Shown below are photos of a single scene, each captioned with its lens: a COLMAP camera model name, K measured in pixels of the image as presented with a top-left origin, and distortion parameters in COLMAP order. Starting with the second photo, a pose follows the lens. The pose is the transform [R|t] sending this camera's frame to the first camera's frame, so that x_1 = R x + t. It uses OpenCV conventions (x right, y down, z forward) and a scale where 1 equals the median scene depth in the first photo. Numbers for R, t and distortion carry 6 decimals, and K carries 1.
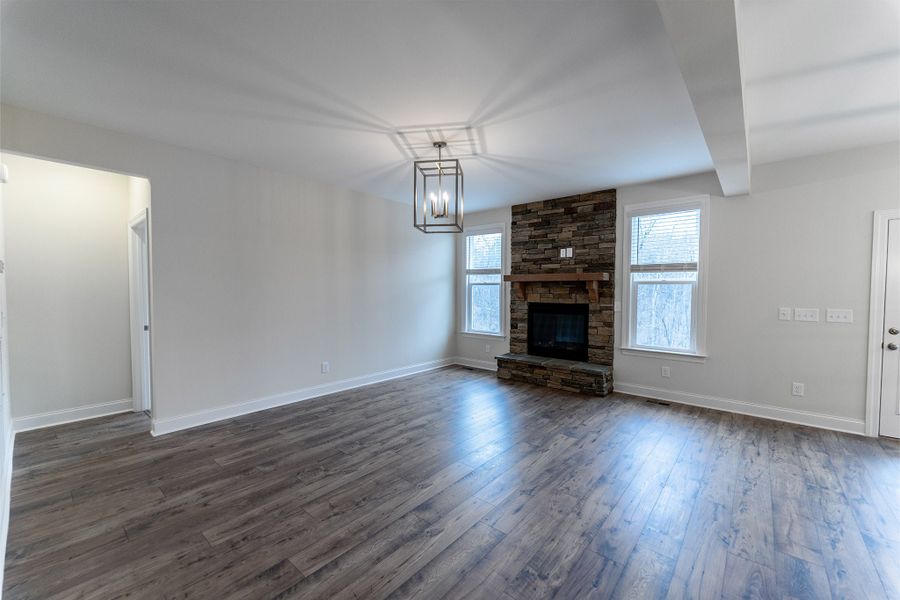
lens RADIAL K [[359.8, 0, 448.1], [0, 359.8, 301.9], [0, 0, 1]] dist [0.004295, -0.003147]
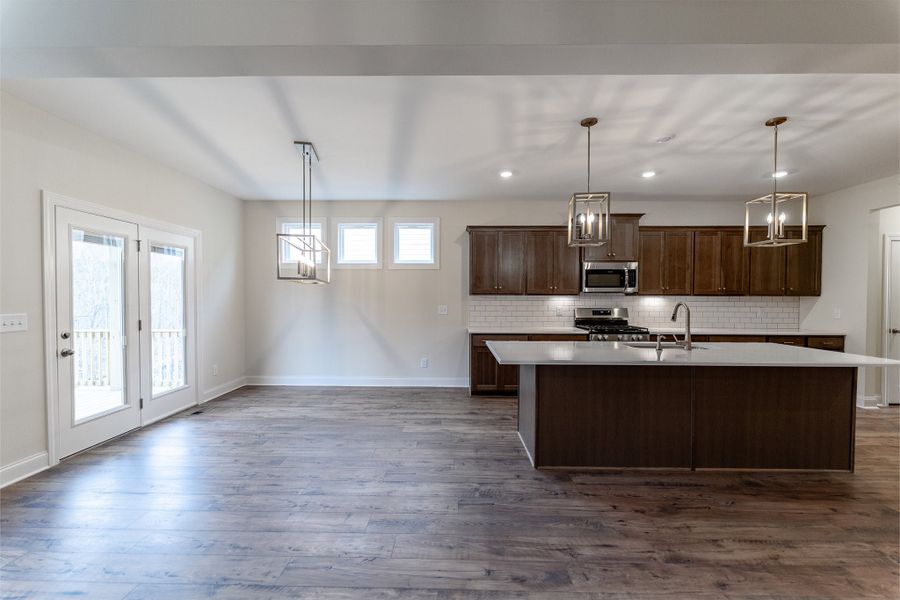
lens RADIAL K [[359.8, 0, 447.5], [0, 359.8, 305.7], [0, 0, 1]] dist [0.004295, -0.003147]
pose [[-0.638538, -0.024394, 0.769203, -0.021134], [0.019325, 0.998674, 0.047714, -0.010731], [-0.769347, 0.045332, -0.637220, 0.630099]]
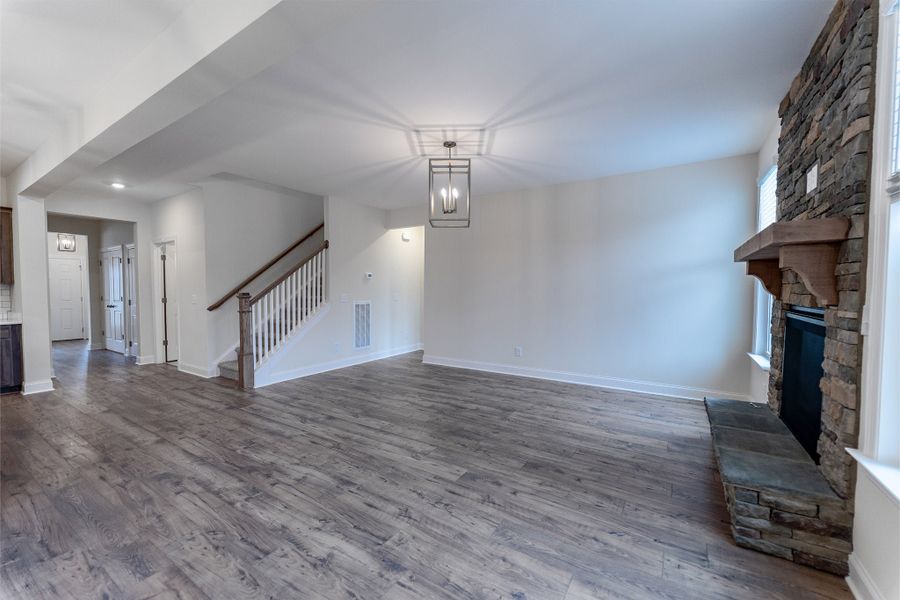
lens RADIAL K [[359.8, 0, 449.4], [0, 359.8, 302.4], [0, 0, 1]] dist [0.004295, -0.003147]
pose [[0.140324, 0.032842, -0.989561, 0.802404], [-0.032296, 0.999070, 0.028578, 0.000721], [0.989579, 0.027949, 0.141254, 0.660245]]
